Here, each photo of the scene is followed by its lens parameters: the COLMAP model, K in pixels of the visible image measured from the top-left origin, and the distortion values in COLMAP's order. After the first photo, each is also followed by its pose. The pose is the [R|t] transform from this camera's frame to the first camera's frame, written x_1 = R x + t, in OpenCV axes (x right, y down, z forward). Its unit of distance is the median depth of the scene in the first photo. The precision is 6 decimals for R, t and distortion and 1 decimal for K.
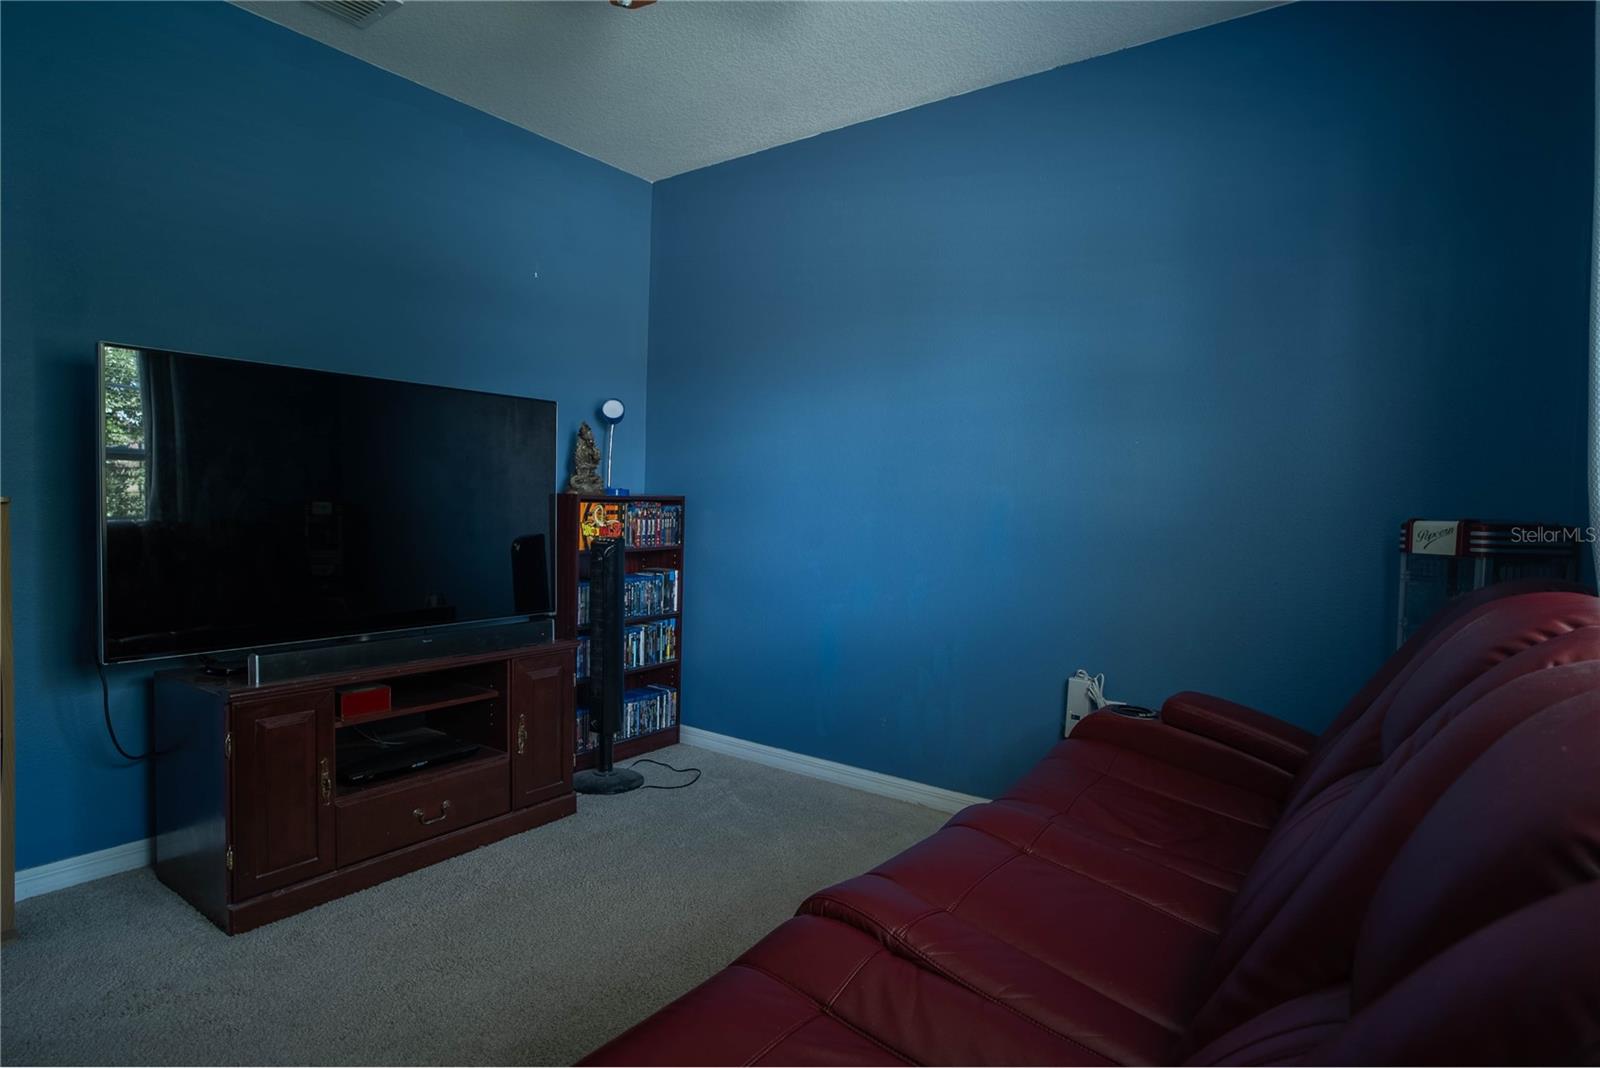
lens RADIAL K [[865.7, 0, 800.0], [0, 865.7, 534.0], [0, 0, 1]] dist [-0.055758, 0.029256]
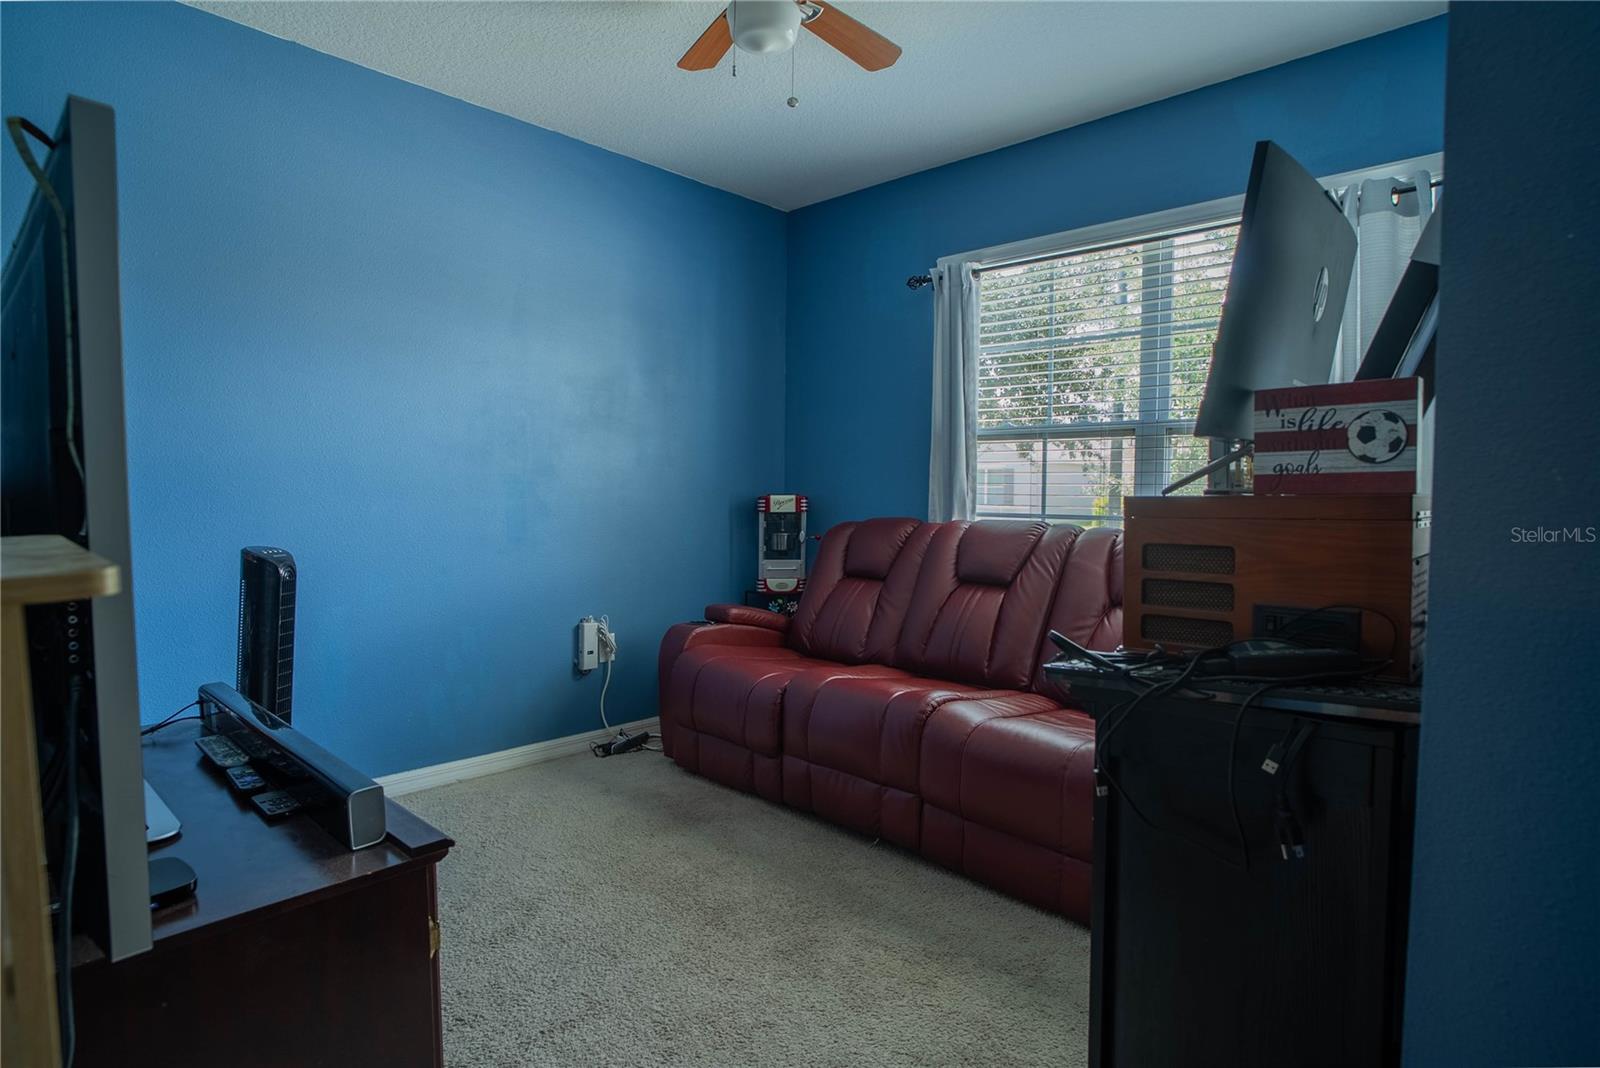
lens RADIAL K [[865.7, 0, 800.0], [0, 865.7, 534.0], [0, 0, 1]] dist [-0.055758, 0.029256]
pose [[0.104580, -0.063857, 0.992464, -1.242732], [0.030190, 0.997680, 0.061011, -0.046263], [-0.994058, 0.023581, 0.106265, 0.729872]]
